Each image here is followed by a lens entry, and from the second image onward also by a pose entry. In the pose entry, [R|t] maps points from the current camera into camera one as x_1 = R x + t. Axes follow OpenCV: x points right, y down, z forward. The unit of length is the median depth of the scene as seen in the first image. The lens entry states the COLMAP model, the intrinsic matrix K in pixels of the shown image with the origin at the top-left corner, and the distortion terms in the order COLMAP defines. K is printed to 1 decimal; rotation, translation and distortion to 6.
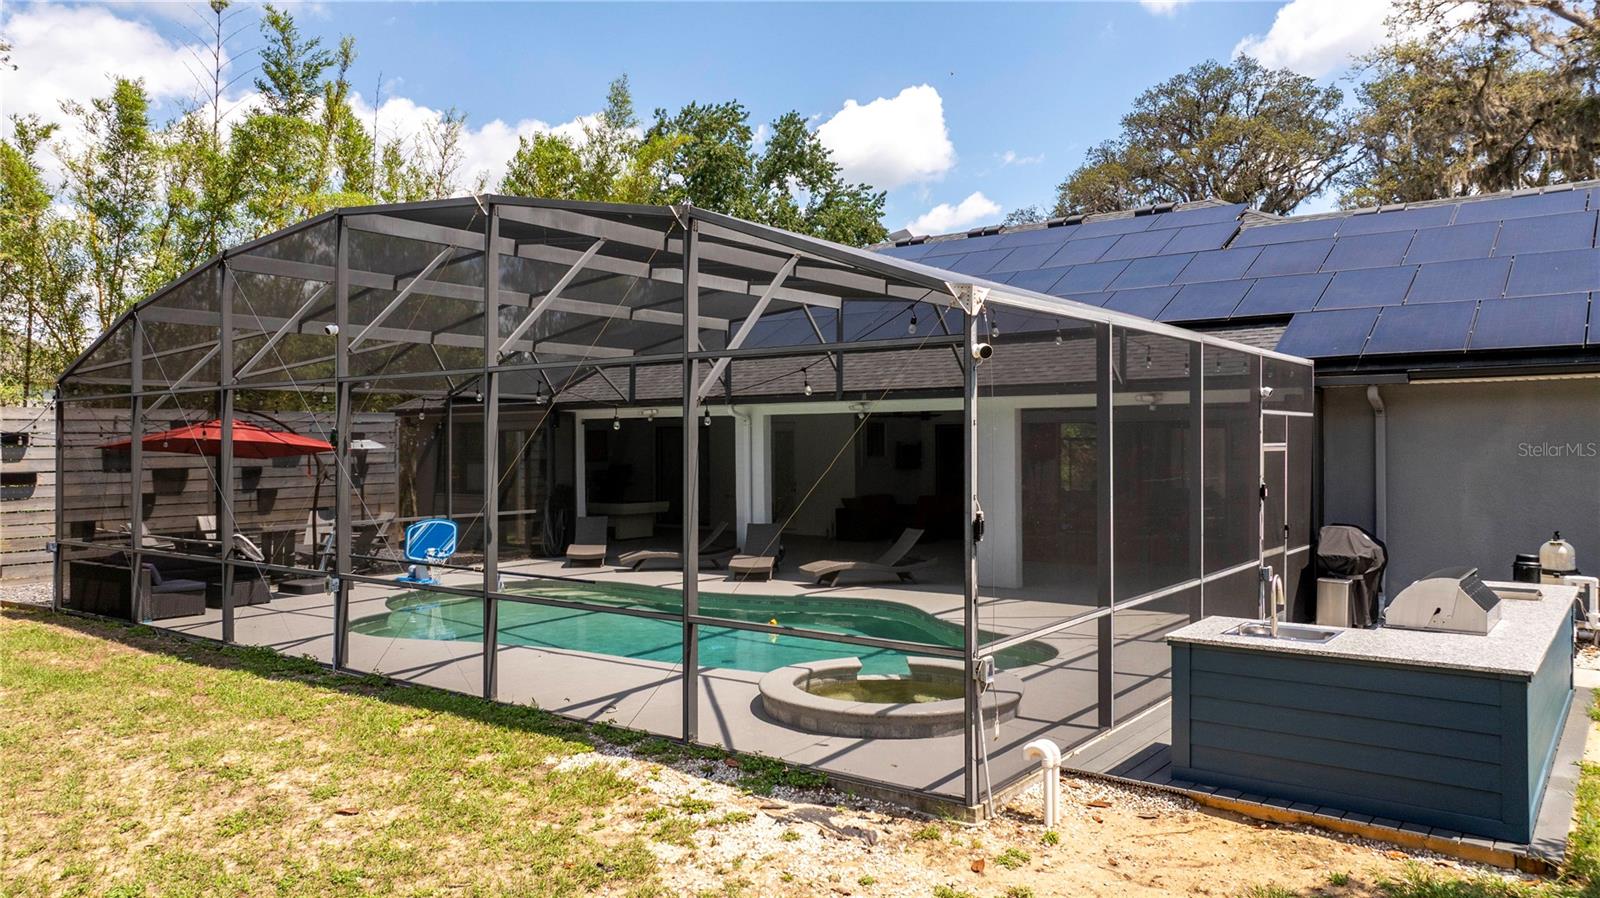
lens RADIAL K [[1131.5, 0, 822.1], [0, 1131.5, 440.2], [0, 0, 1]] dist [-0.041278, 0.055264]
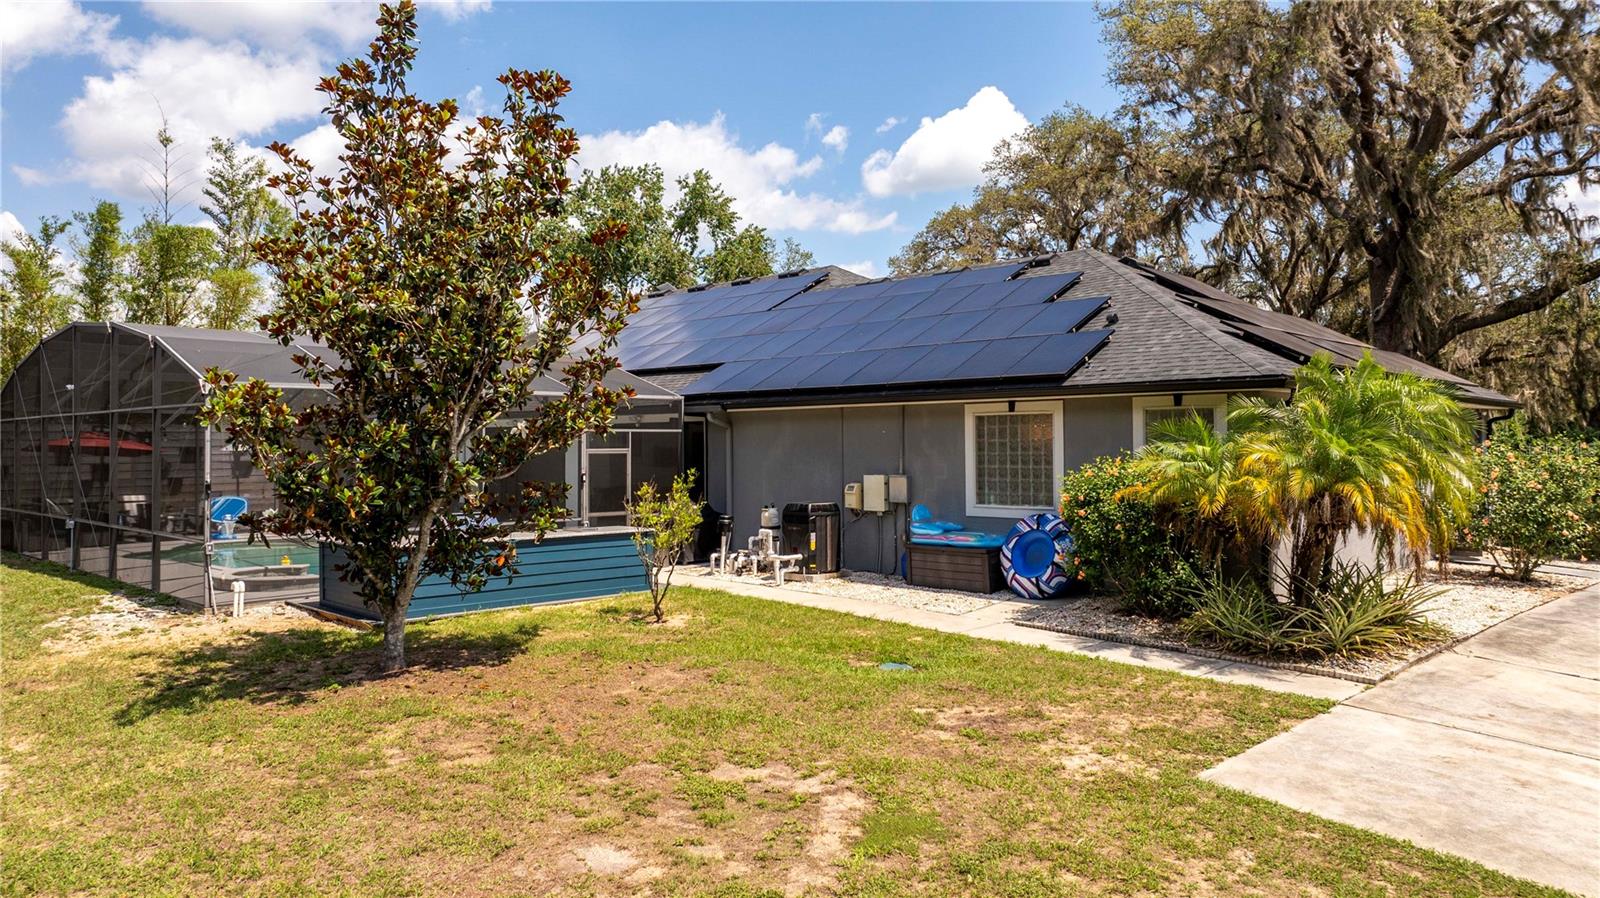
lens RADIAL K [[1131.5, 0, 822.1], [0, 1131.5, 440.2], [0, 0, 1]] dist [-0.041278, 0.055264]
pose [[0.992024, 0.001671, -0.126041, 0.661245], [-0.002186, 0.999990, -0.003947, -0.002218], [0.126033, 0.004191, 0.992017, -0.430718]]
